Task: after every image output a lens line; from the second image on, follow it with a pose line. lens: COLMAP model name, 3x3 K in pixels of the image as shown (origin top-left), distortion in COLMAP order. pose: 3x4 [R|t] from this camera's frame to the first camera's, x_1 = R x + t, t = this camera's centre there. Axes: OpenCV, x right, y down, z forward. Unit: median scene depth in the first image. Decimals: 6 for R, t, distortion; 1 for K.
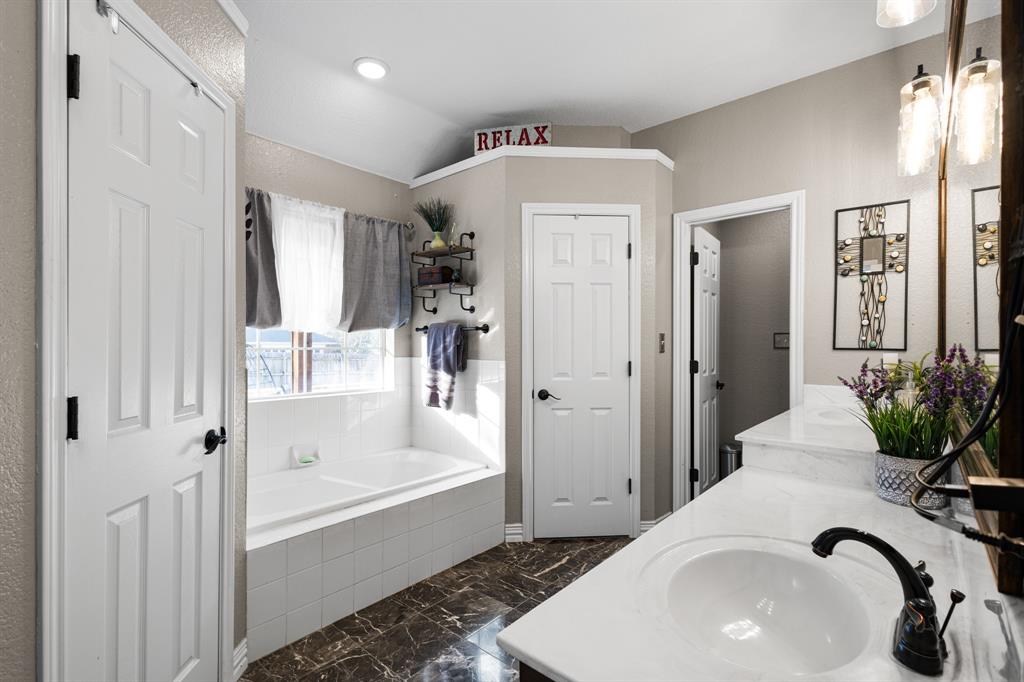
lens RADIAL K [[471.7, 0, 509.8], [0, 471.7, 345.1], [0, 0, 1]] dist [0.005409, -0.002577]
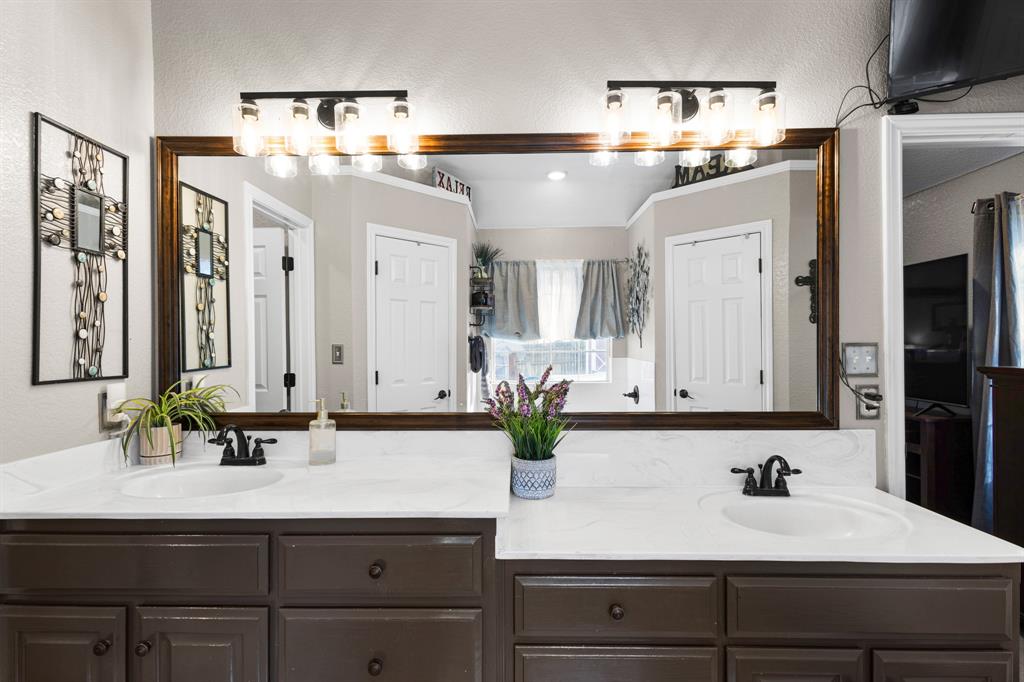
lens RADIAL K [[471.7, 0, 513.2], [0, 471.7, 338.6], [0, 0, 1]] dist [0.005409, -0.002577]
pose [[-0.644996, 0.000637, 0.764186, -0.048446], [0.001399, 0.999999, 0.000347, -0.054628], [-0.764185, 0.001293, -0.644996, 1.285688]]
